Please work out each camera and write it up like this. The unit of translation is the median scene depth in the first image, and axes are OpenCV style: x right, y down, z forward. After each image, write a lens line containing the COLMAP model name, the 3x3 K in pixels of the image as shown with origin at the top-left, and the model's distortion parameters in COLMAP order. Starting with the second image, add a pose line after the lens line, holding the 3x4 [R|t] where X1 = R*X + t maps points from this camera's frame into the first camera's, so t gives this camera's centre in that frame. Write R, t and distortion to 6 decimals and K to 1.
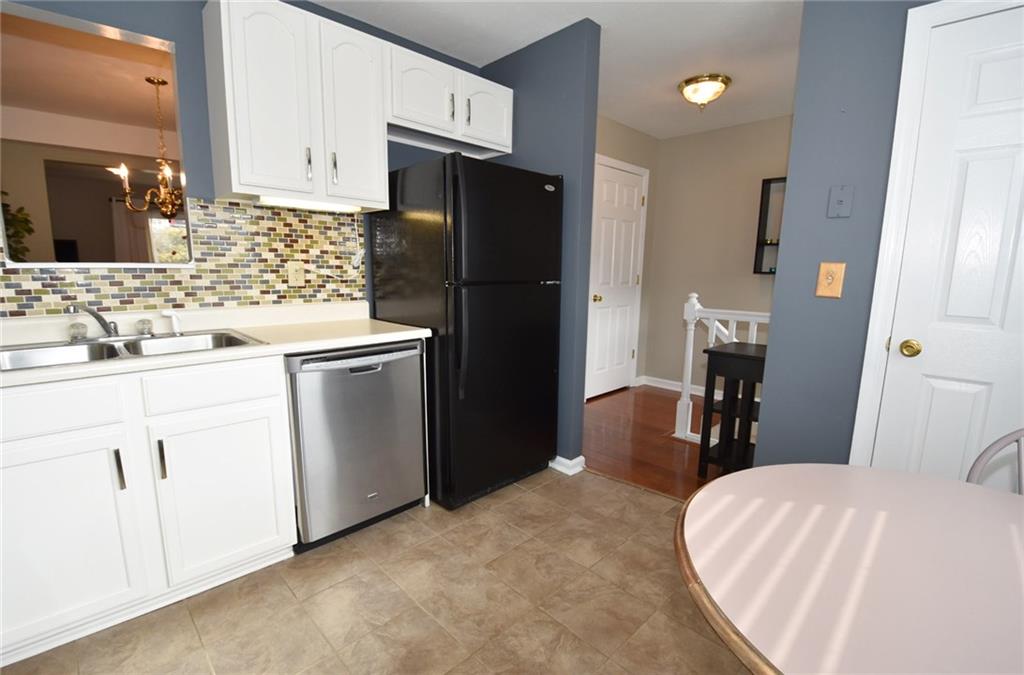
lens RADIAL K [[458.6, 0, 513.0], [0, 458.6, 343.7], [0, 0, 1]] dist [-0.025308, -0.000670]
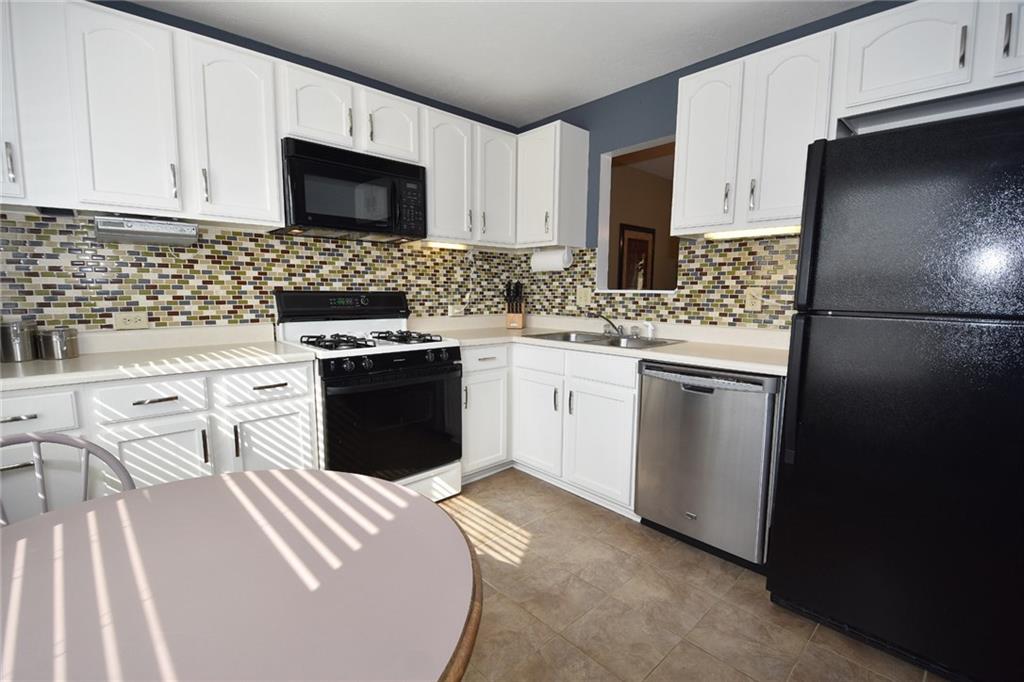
lens RADIAL K [[451.4, 0, 505.6], [0, 451.4, 345.7], [0, 0, 1]] dist [0.020080, -0.025105]
pose [[-0.038473, 0.106995, -0.993515, 0.652571], [-0.171368, 0.978815, 0.112049, -0.075757], [0.984456, 0.174567, -0.019323, 0.533023]]
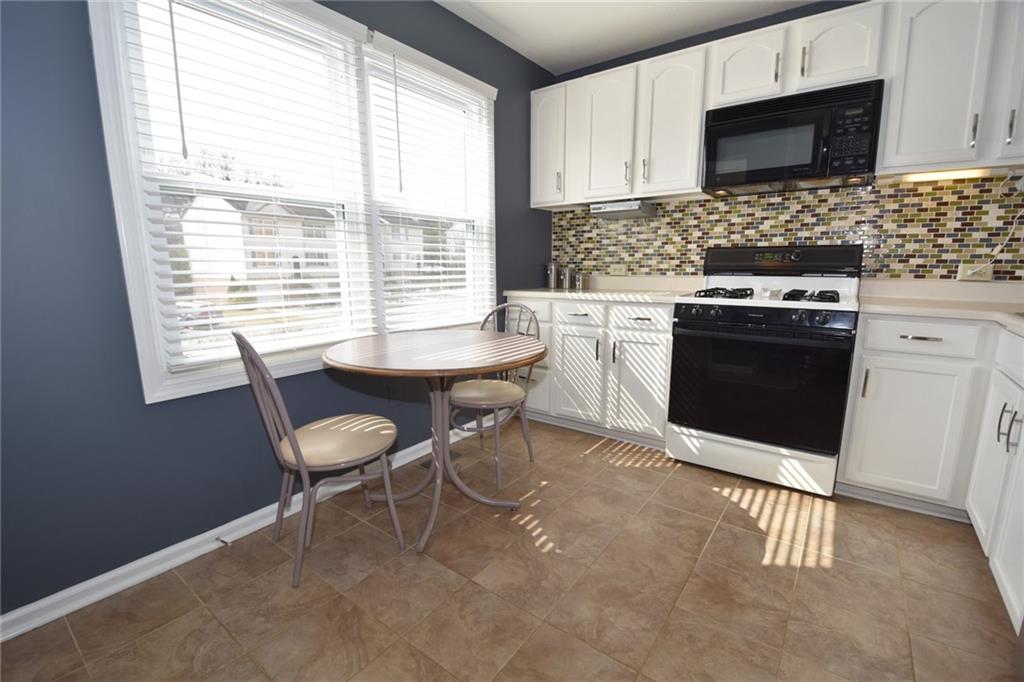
lens RADIAL K [[451.4, 0, 505.6], [0, 451.4, 345.7], [0, 0, 1]] dist [0.020080, -0.025105]
pose [[-0.990303, 0.015194, -0.138094, 0.291942], [-0.032116, 0.942040, 0.333961, -0.139170], [0.135164, 0.335158, -0.932416, 1.182719]]
